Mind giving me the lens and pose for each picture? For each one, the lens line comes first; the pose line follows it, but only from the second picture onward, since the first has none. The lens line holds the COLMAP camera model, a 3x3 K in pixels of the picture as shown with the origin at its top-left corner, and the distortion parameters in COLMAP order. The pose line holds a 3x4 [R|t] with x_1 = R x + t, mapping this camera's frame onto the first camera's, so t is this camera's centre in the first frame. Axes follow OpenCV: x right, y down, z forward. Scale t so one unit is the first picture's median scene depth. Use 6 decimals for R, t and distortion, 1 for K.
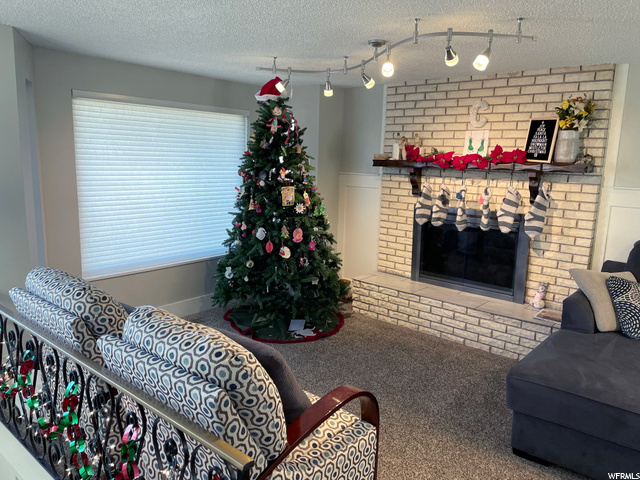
lens RADIAL K [[484.7, 0, 320.7], [0, 484.7, 235.5], [0, 0, 1]] dist [0.085281, -0.106930]
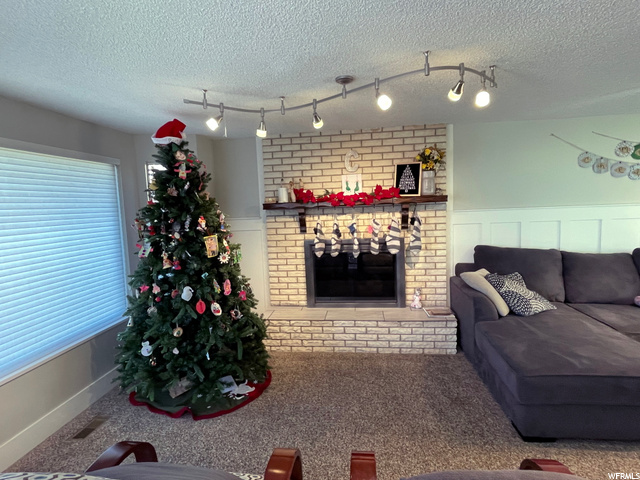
lens RADIAL K [[353.4, 0, 318.5], [0, 353.4, 237.2], [0, 0, 1]] dist [0.000519, -0.000185]
pose [[0.830157, -0.111184, 0.546331, -0.260693], [0.152420, 0.987843, -0.030568, -0.047708], [-0.536290, 0.108648, 0.837012, 0.340995]]
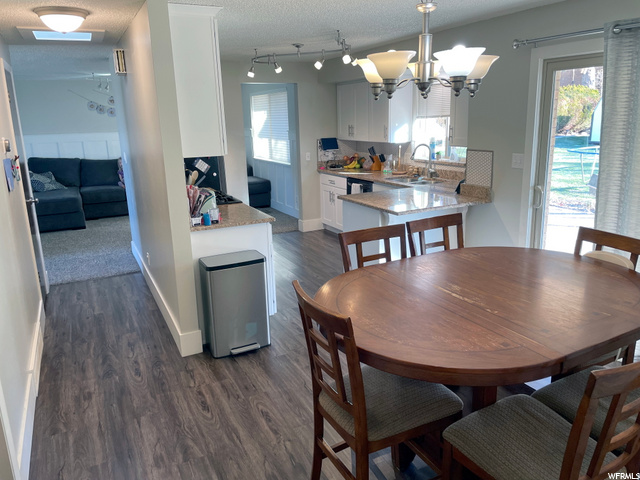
lens RADIAL K [[484.7, 0, 320.7], [0, 484.7, 235.5], [0, 0, 1]] dist [0.085281, -0.106930]
pose [[0.388423, -0.260733, 0.883824, -0.856616], [0.190056, 0.961180, 0.200028, 0.138074], [-0.901669, 0.090281, 0.422899, -1.044765]]
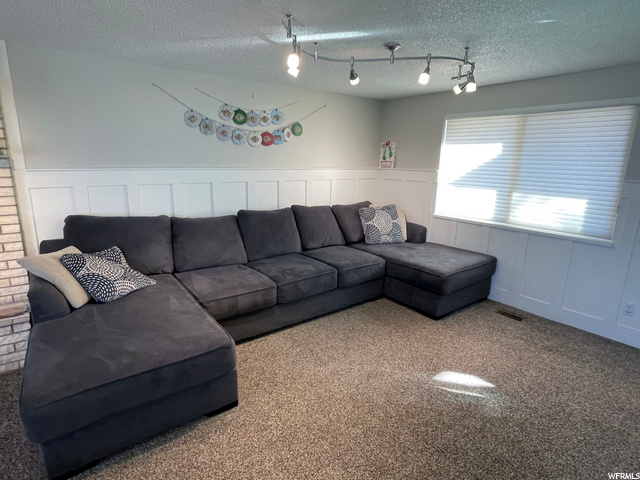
lens RADIAL K [[353.4, 0, 318.5], [0, 353.4, 237.2], [0, 0, 1]] dist [0.000519, -0.000185]
pose [[0.220958, -0.236894, 0.946075, 0.008166], [0.148904, 0.966873, 0.207325, -0.022497], [-0.963849, 0.095064, 0.248913, 0.234783]]
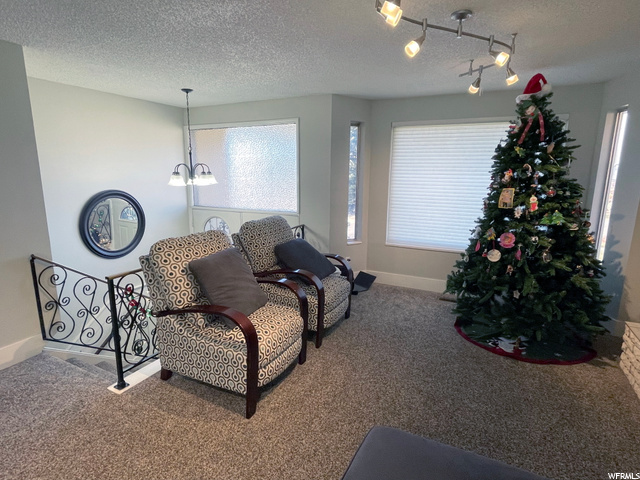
lens RADIAL K [[353.4, 0, 318.5], [0, 353.4, 237.2], [0, 0, 1]] dist [0.000519, -0.000185]
pose [[0.234115, 0.159539, -0.959029, 0.528625], [-0.163396, 0.978869, 0.122952, -0.031897], [0.958380, 0.127917, 0.255236, 0.475644]]
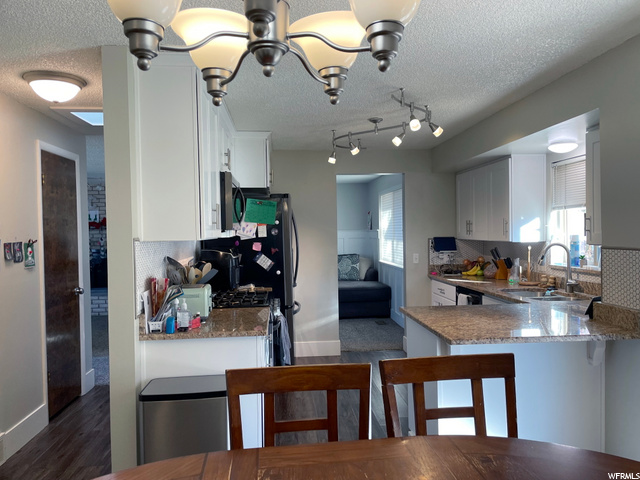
lens RADIAL K [[484.7, 0, 320.7], [0, 484.7, 235.5], [0, 0, 1]] dist [0.085281, -0.106930]
pose [[0.701233, -0.048397, 0.711287, -0.487072], [0.153508, 0.984541, -0.084349, 0.211880], [-0.696209, 0.168336, 0.697822, -1.096834]]
